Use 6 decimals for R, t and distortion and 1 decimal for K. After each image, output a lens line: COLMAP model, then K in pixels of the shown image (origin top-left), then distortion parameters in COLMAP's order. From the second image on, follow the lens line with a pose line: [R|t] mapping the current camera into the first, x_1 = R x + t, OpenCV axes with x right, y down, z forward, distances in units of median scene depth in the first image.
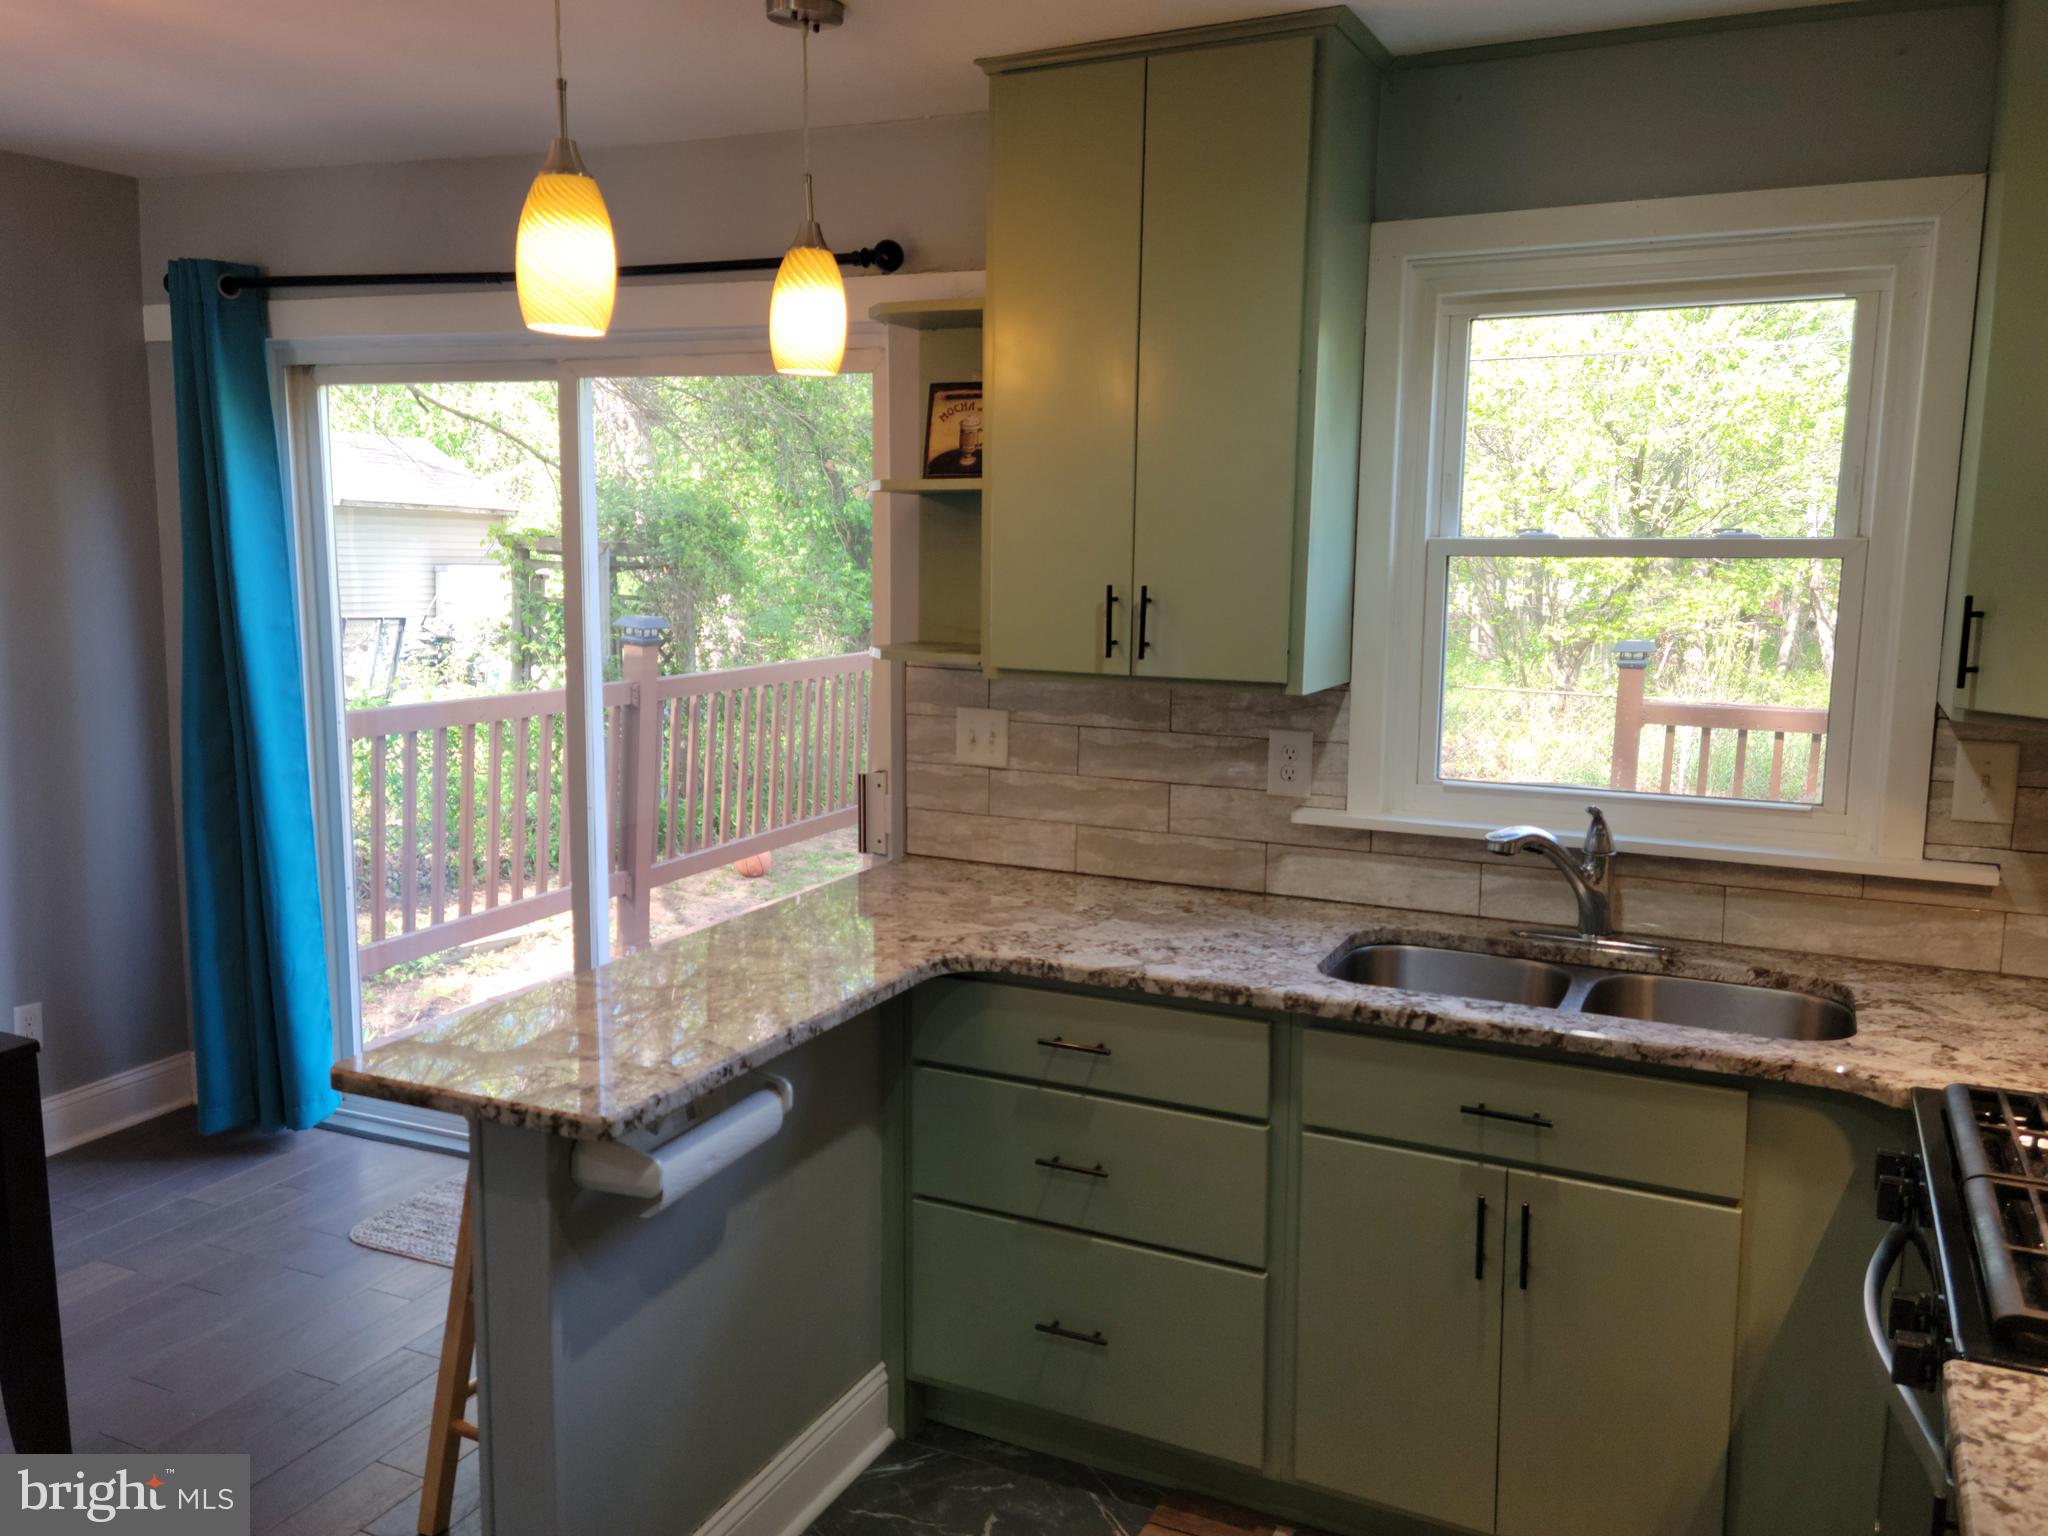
lens RADIAL K [[1635.1, 0, 1011.1], [0, 1635.1, 750.3], [0, 0, 1]] dist [0.104690, -0.100051]
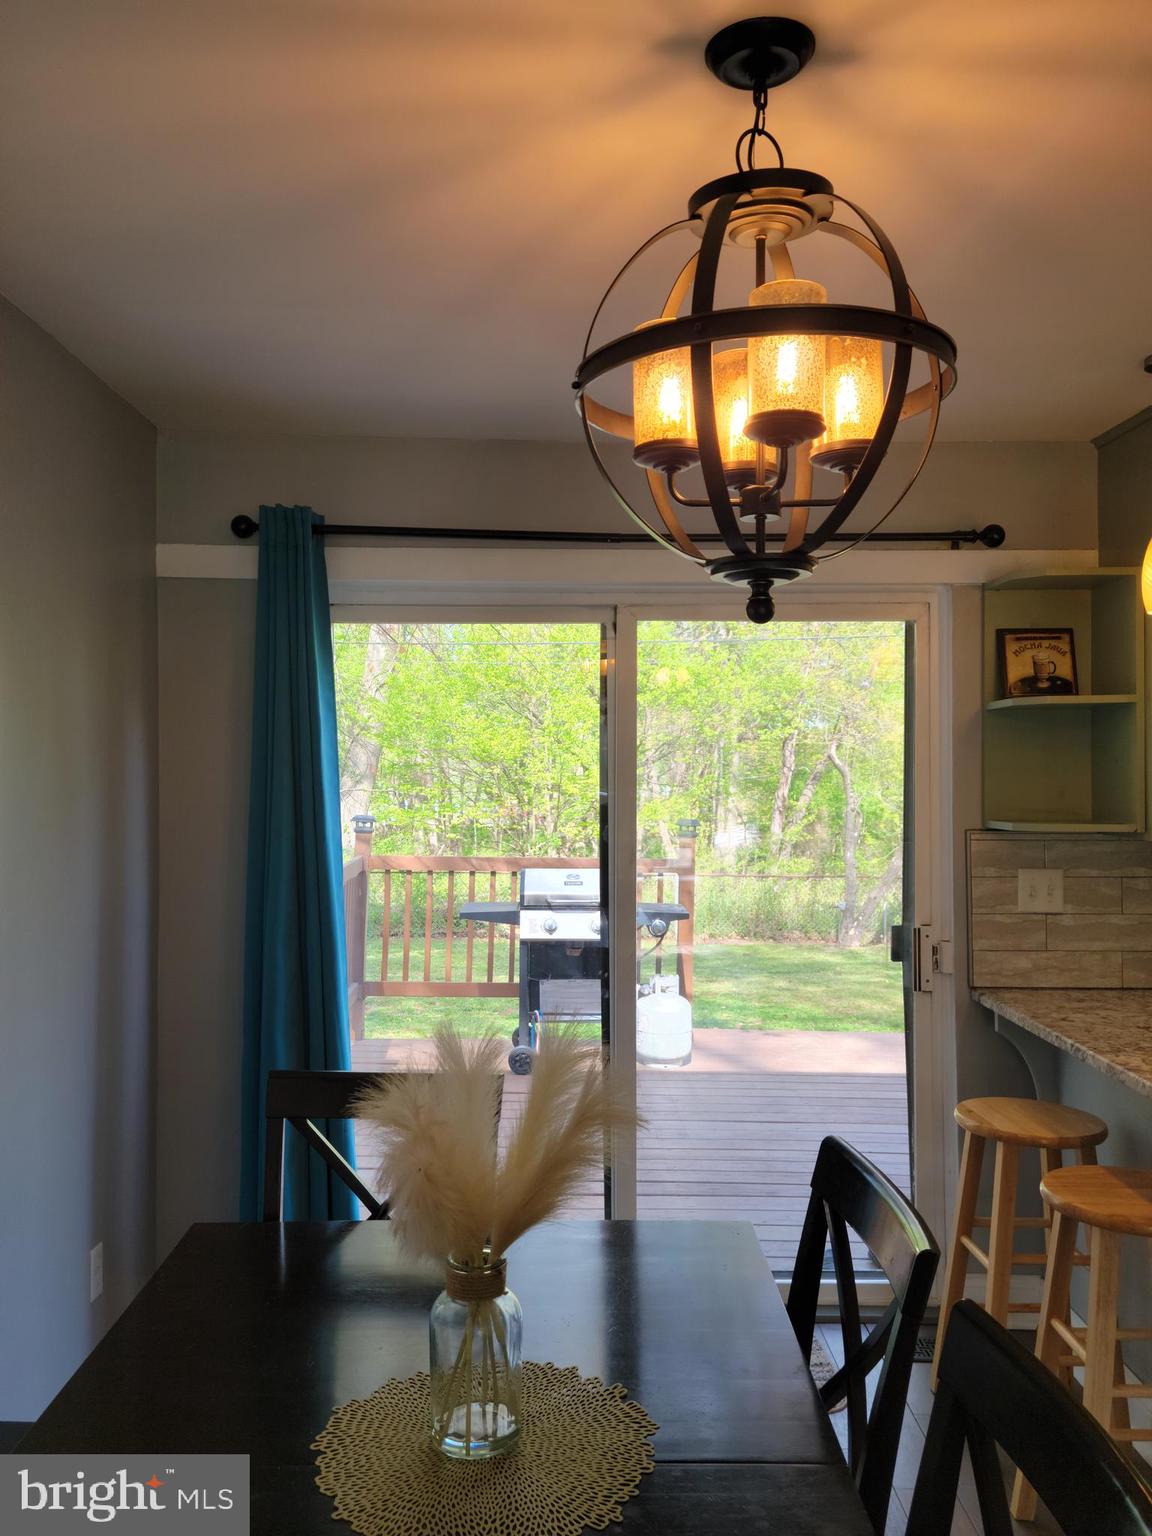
lens RADIAL K [[1226.3, 0, 559.0], [0, 1226.3, 765.6], [0, 0, 1]] dist [0.104690, -0.100051]
pose [[0.898715, -0.014708, 0.438287, -0.860645], [0.073365, 0.990395, -0.117200, -0.020215], [-0.432354, 0.137484, 0.891161, 0.277814]]
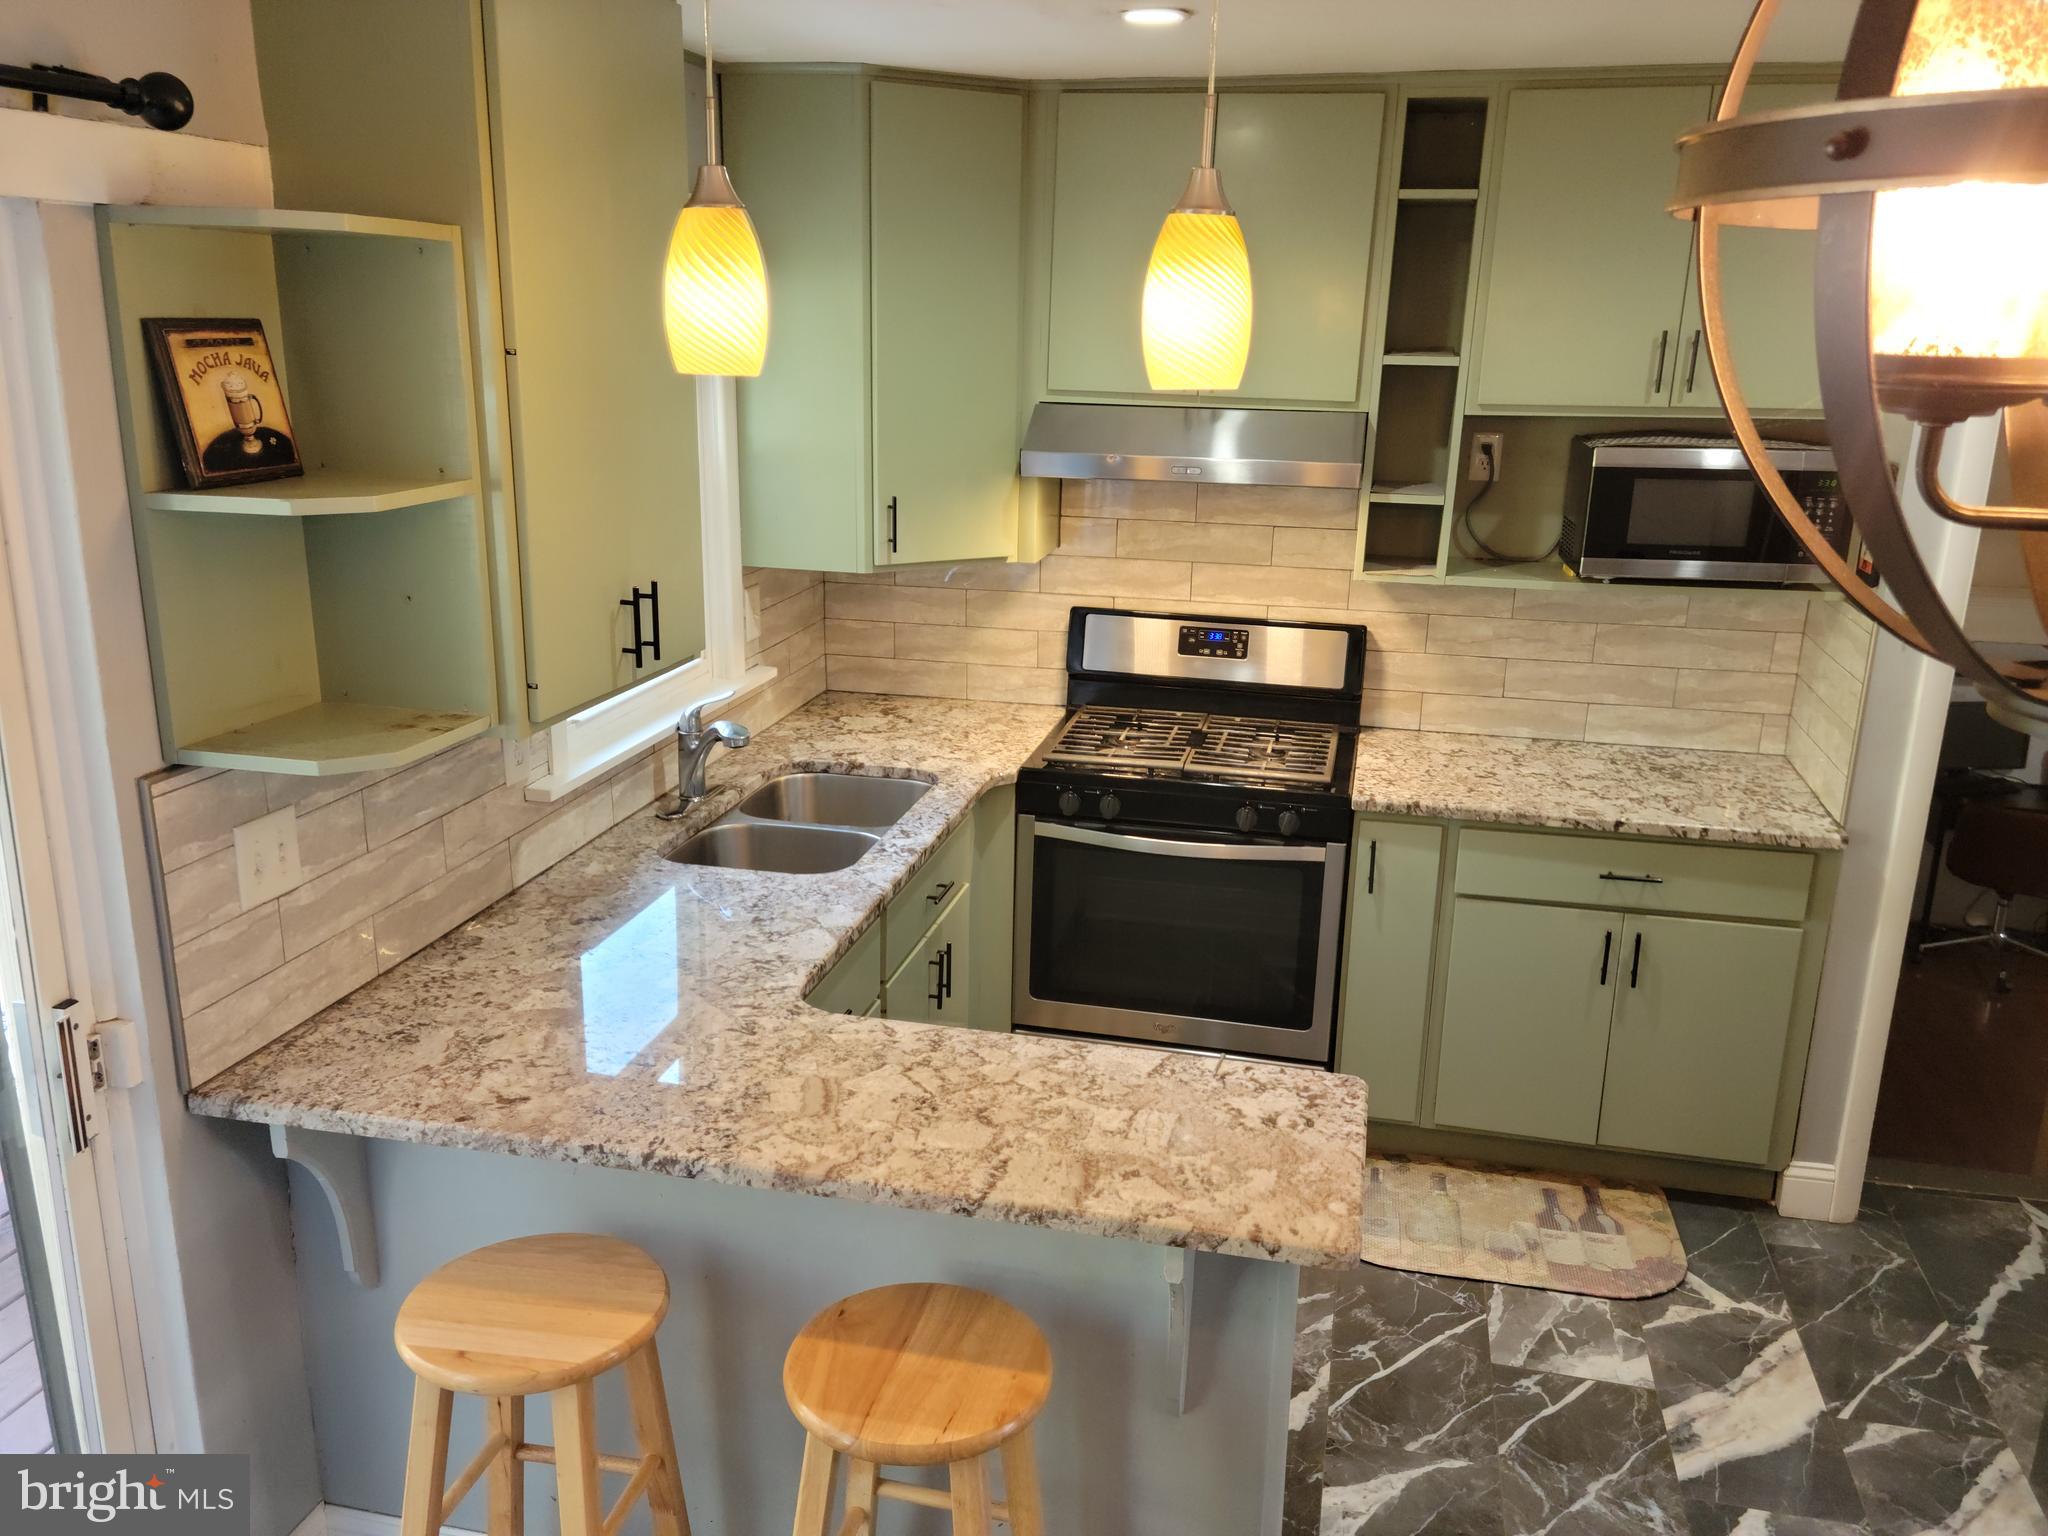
lens RADIAL K [[1635.1, 0, 1041.8], [0, 1635.1, 779.2], [0, 0, 1]] dist [0.104690, -0.100051]
pose [[-0.231471, -0.283506, 0.930616, -0.762533], [0.106294, 0.943498, 0.313869, -0.232763], [-0.967018, 0.171571, -0.188257, 0.873653]]
